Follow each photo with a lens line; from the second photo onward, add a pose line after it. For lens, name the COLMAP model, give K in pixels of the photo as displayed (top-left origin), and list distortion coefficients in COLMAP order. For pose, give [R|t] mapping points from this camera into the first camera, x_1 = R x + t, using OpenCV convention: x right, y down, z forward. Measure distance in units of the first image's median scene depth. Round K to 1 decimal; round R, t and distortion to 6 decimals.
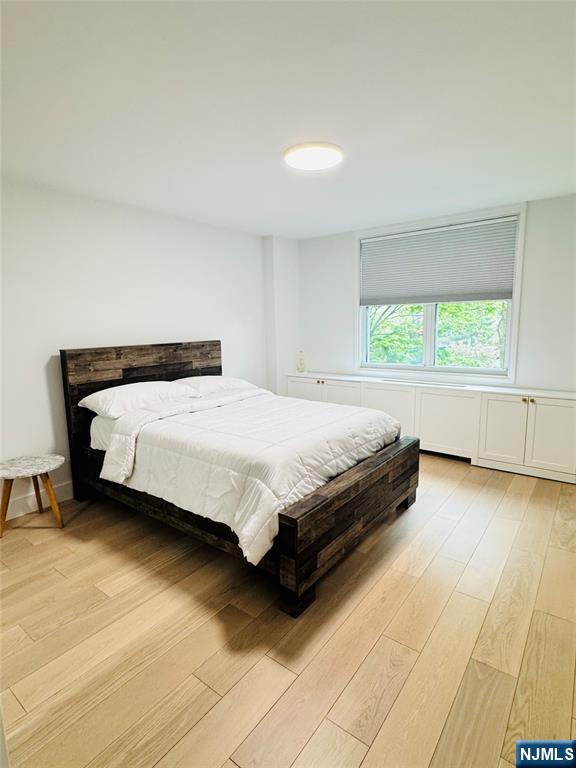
lens RADIAL K [[401.6, 0, 289.0], [0, 401.6, 387.8], [0, 0, 1]] dist [-0.004266, 0.001615]
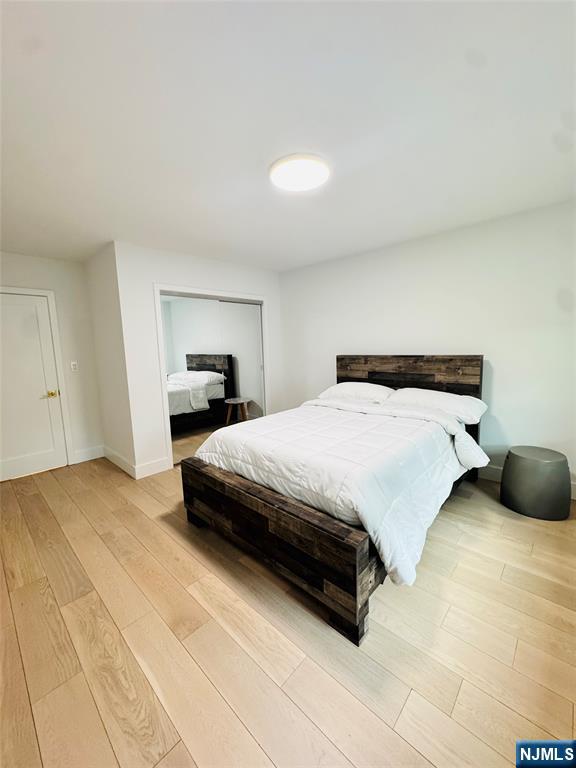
lens RADIAL K [[307.4, 0, 289.0], [0, 307.4, 380.3], [0, 0, 1]] dist [0.000556, 0.000132]
pose [[-0.100368, 0.143115, -0.984604, 0.646139], [-0.122720, 0.980264, 0.154993, -0.144219], [0.987353, 0.136387, -0.080824, 0.797569]]
